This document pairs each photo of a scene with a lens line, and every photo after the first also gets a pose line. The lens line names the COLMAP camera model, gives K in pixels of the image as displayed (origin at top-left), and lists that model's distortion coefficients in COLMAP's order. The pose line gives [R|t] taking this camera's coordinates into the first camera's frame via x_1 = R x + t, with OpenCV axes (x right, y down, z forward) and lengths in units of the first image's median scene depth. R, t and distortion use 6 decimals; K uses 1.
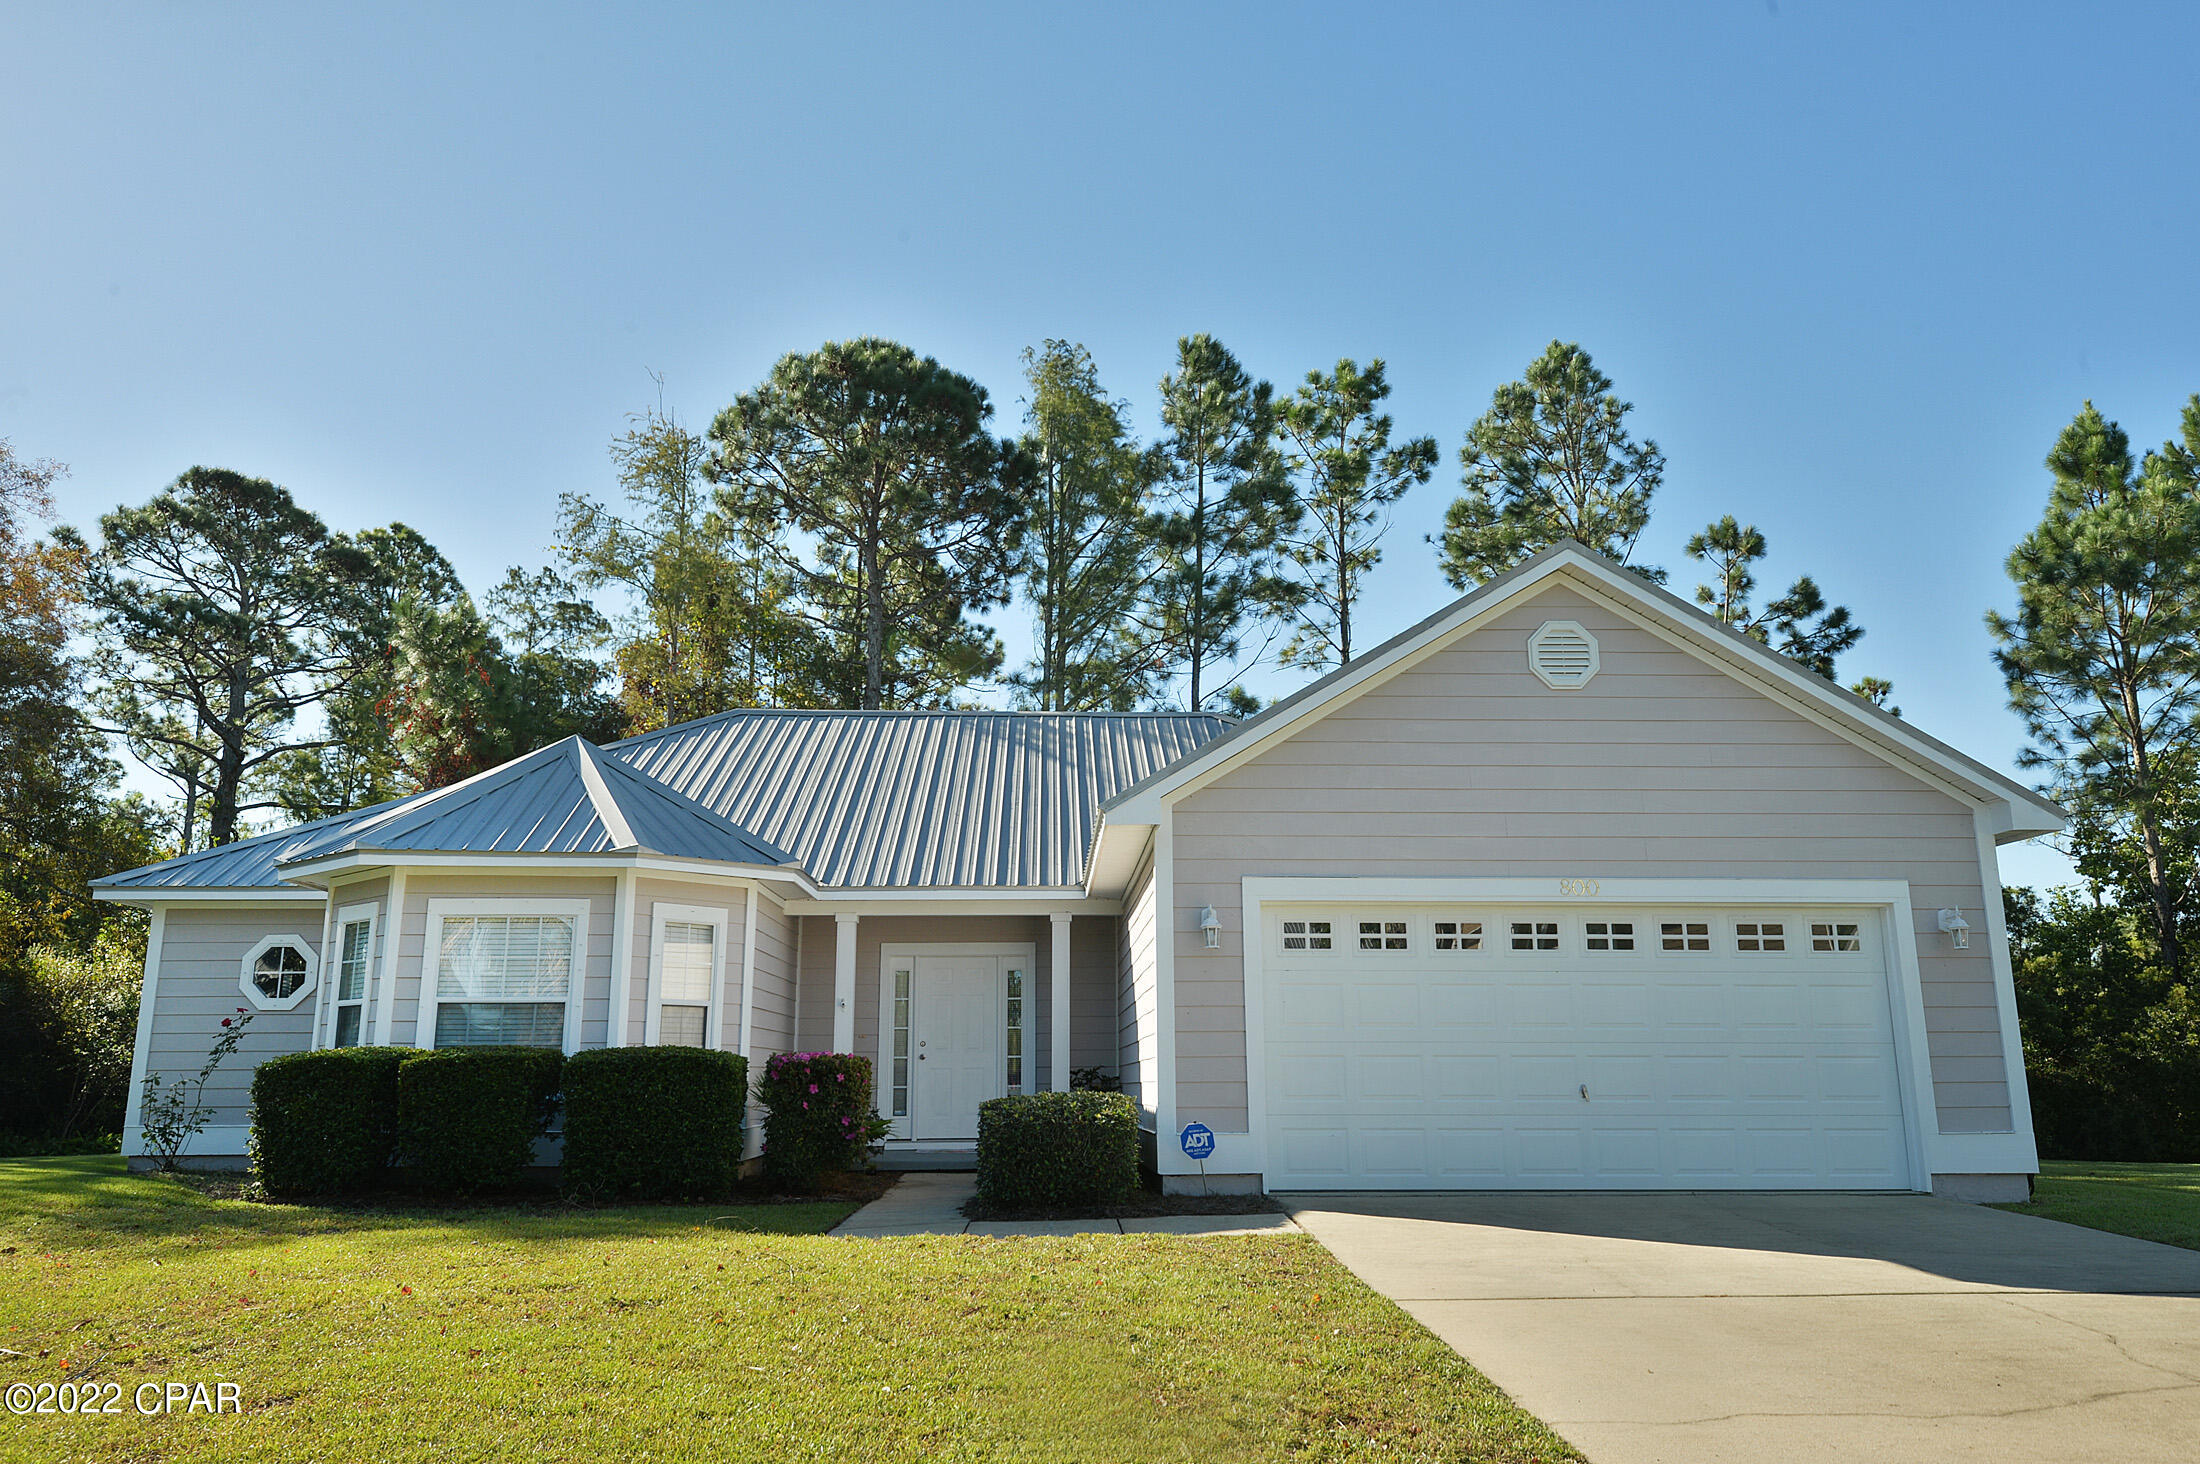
lens RADIAL K [[1657.5, 0, 1100.0], [0, 1657.5, 732.0], [0, 0, 1]] dist [0.023460, -0.004388]
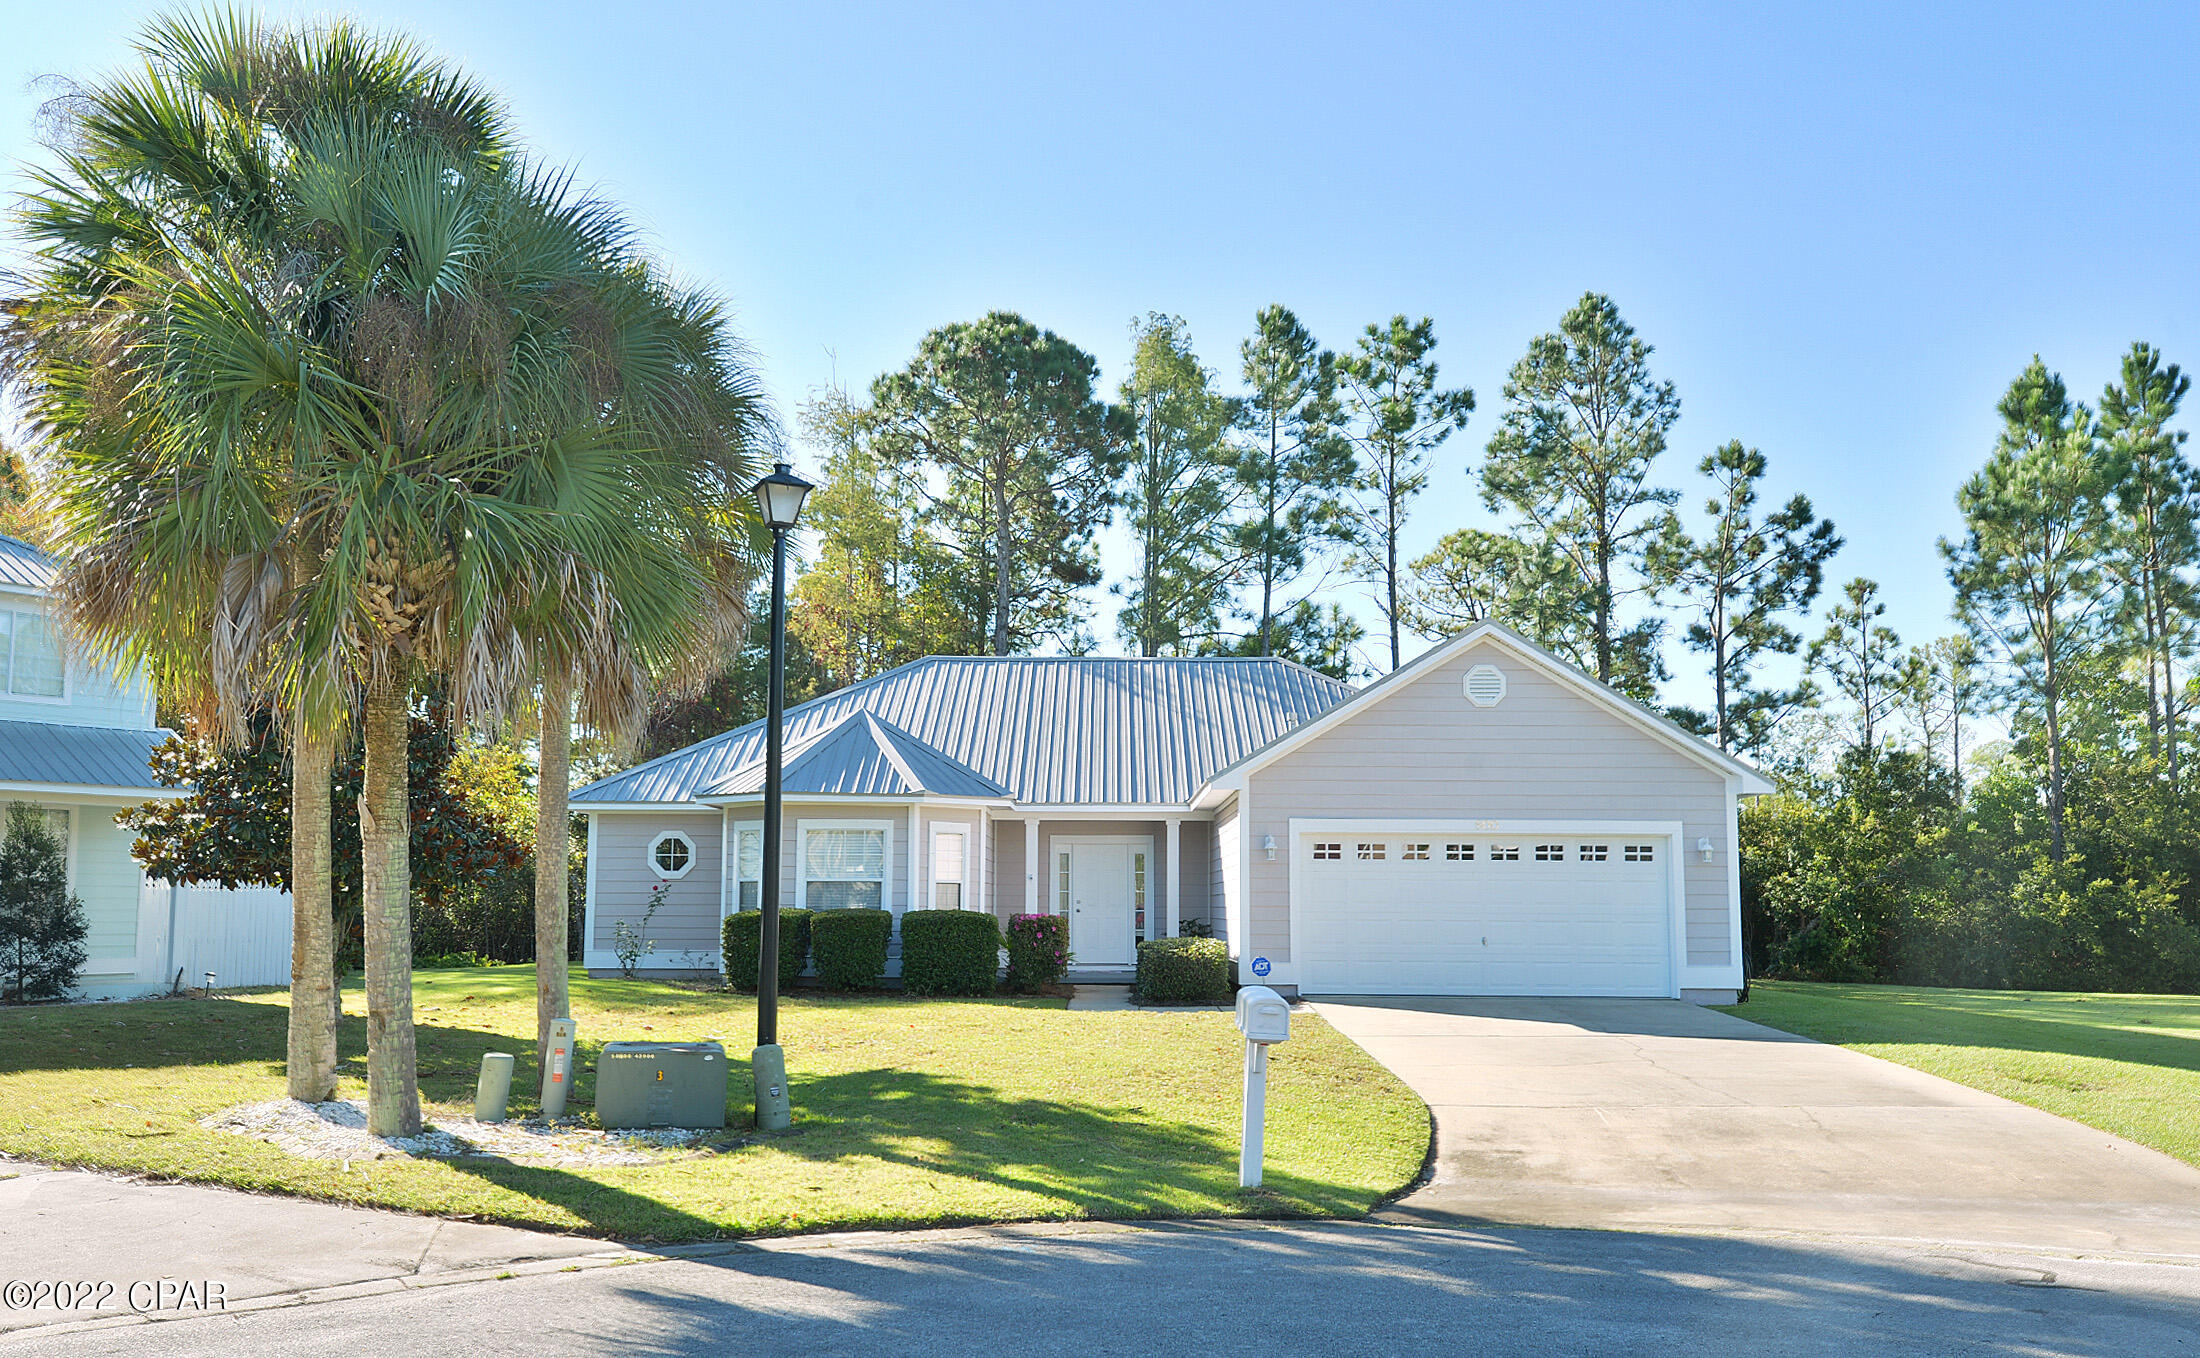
lens RADIAL K [[2521.5, 0, 1100.0], [0, 2521.5, 679.0], [0, 0, 1]] dist [0.016601, -0.010049]
pose [[0.999923, 0.009175, -0.008411, -0.046944], [-0.008056, 0.992175, 0.124597, -0.197912], [0.009488, -0.124520, 0.992172, -0.823161]]
